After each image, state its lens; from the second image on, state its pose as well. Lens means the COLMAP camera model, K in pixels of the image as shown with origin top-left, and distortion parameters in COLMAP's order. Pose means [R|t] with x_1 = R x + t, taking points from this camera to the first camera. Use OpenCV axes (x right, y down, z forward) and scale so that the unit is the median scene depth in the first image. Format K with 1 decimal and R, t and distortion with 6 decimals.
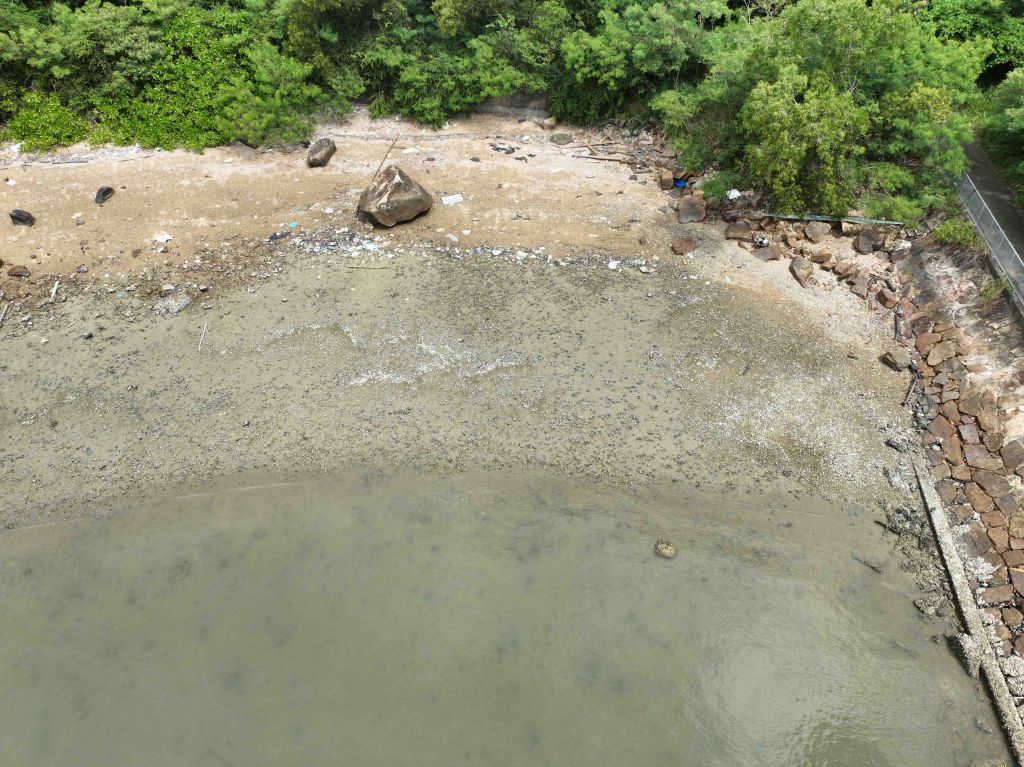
lens RADIAL K [[787.2, 0, 520.7], [0, 787.2, 381.8], [0, 0, 1]] dist [-0.001496, 0.002753]
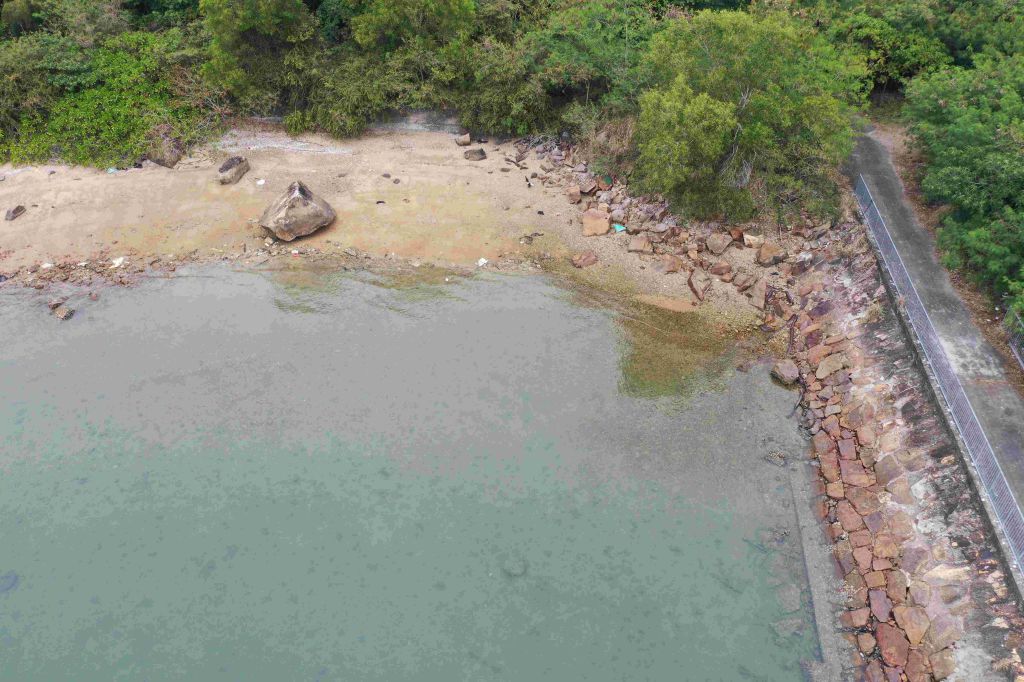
lens RADIAL K [[819.5, 0, 515.4], [0, 819.5, 338.5], [0, 0, 1]] dist [-0.004954, 0.003044]
pose [[0.999645, -0.001813, -0.026591, 0.155875], [-0.000546, 0.996079, -0.088469, 0.016610], [0.026648, 0.088452, 0.995724, -0.007634]]
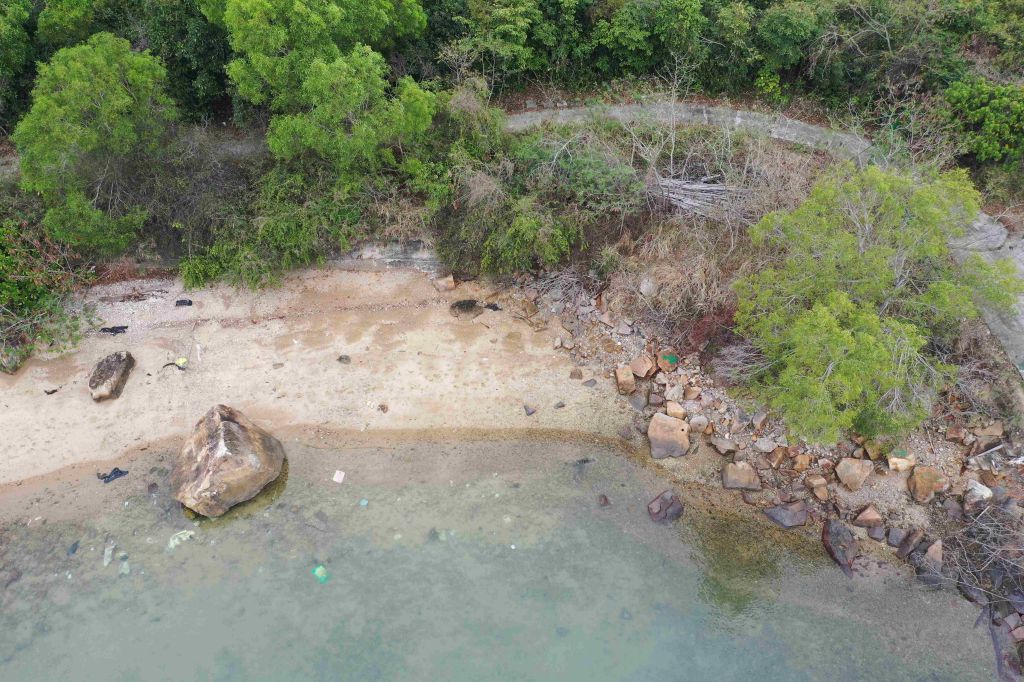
lens RADIAL K [[819.5, 0, 509.2], [0, 819.5, 339.3], [0, 0, 1]] dist [-0.004954, 0.003044]
pose [[0.991822, -0.100296, 0.078925, 0.035751], [0.095946, 0.993747, 0.057101, -0.384549], [-0.084158, -0.049061, 0.995244, 0.330984]]
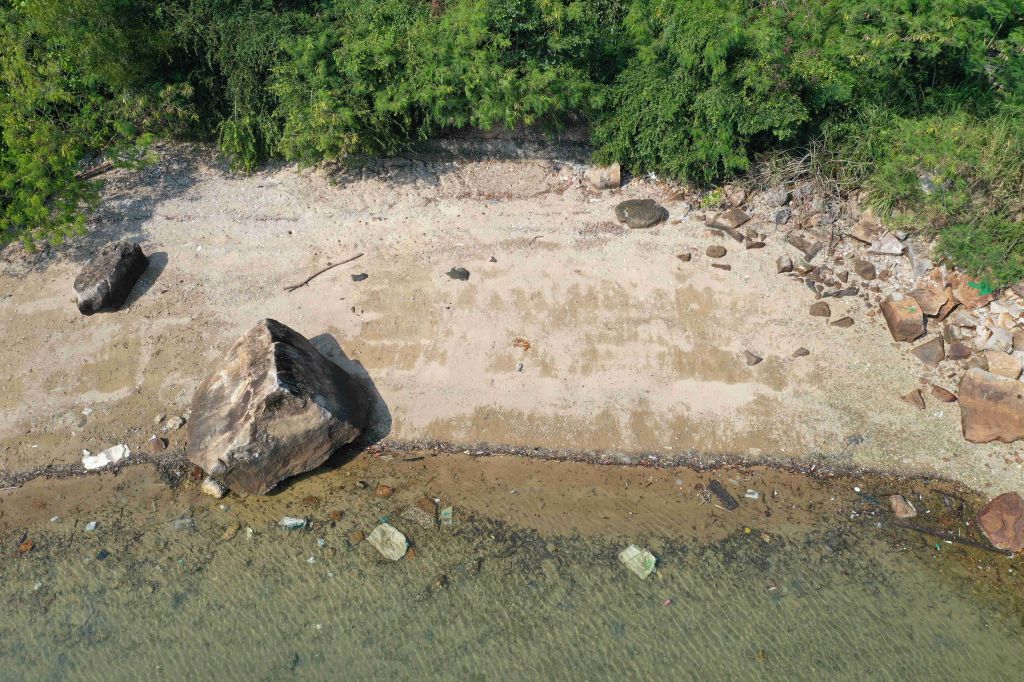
lens RADIAL K [[819.5, 0, 507.9], [0, 819.5, 343.7], [0, 0, 1]] dist [-0.004954, 0.003044]
pose [[0.997899, -0.050889, 0.040101, -0.058694], [0.049830, 0.998394, 0.026969, -0.298294], [-0.041409, -0.024914, 0.998832, 0.623820]]
